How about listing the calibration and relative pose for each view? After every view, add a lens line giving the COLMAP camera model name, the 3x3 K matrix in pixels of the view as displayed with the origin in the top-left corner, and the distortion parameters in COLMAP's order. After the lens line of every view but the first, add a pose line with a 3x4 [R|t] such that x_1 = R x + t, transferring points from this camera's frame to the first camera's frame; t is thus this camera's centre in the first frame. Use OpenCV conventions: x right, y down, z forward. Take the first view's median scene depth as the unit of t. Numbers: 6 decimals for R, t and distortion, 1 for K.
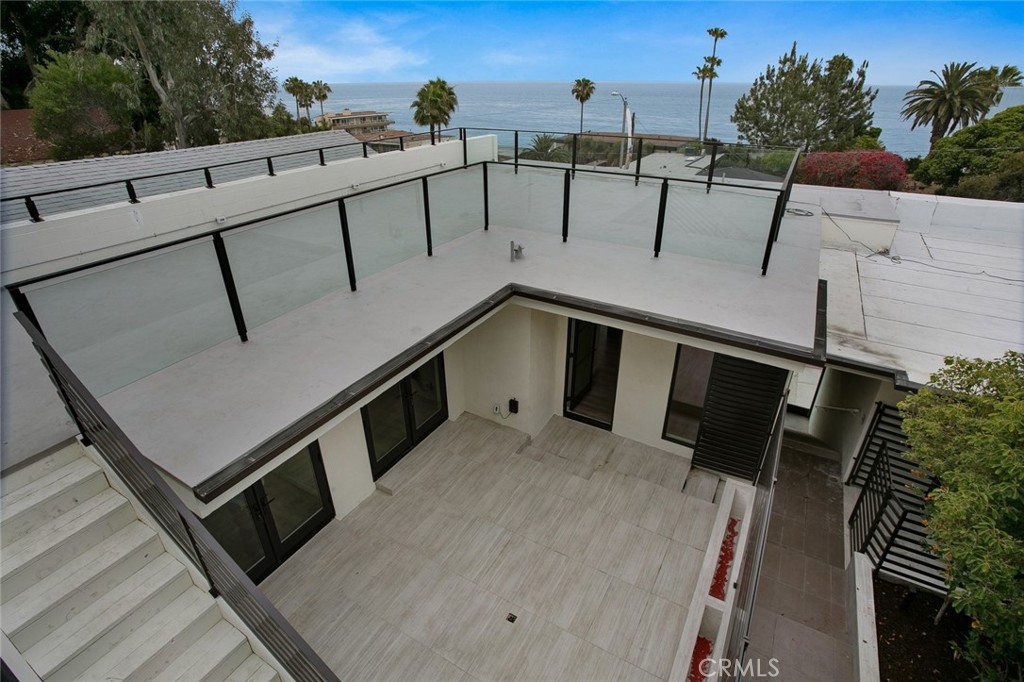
lens RADIAL K [[500.5, 0, 512.0], [0, 500.5, 341.0], [0, 0, 1]] dist [-0.059927, 0.022520]
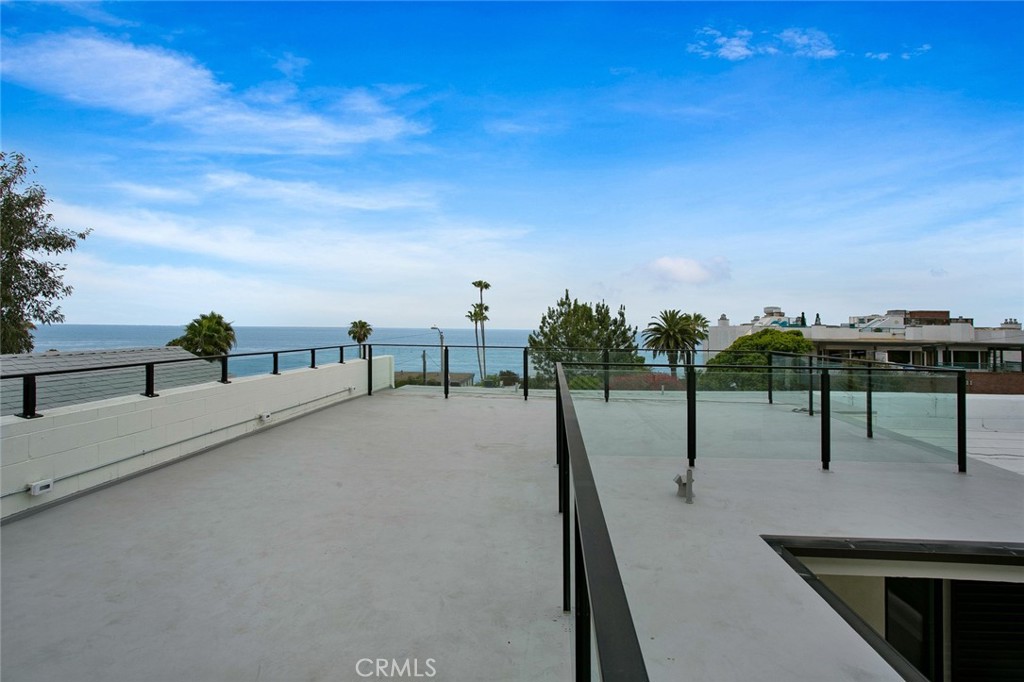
lens RADIAL K [[531.5, 0, 512.0], [0, 531.5, 341.0], [0, 0, 1]] dist [-0.058250, 0.022946]
pose [[0.903516, 0.004617, 0.428530, -0.071806], [0.186319, 0.896262, -0.402492, -0.017501], [-0.385934, 0.443501, 0.808926, 0.070149]]
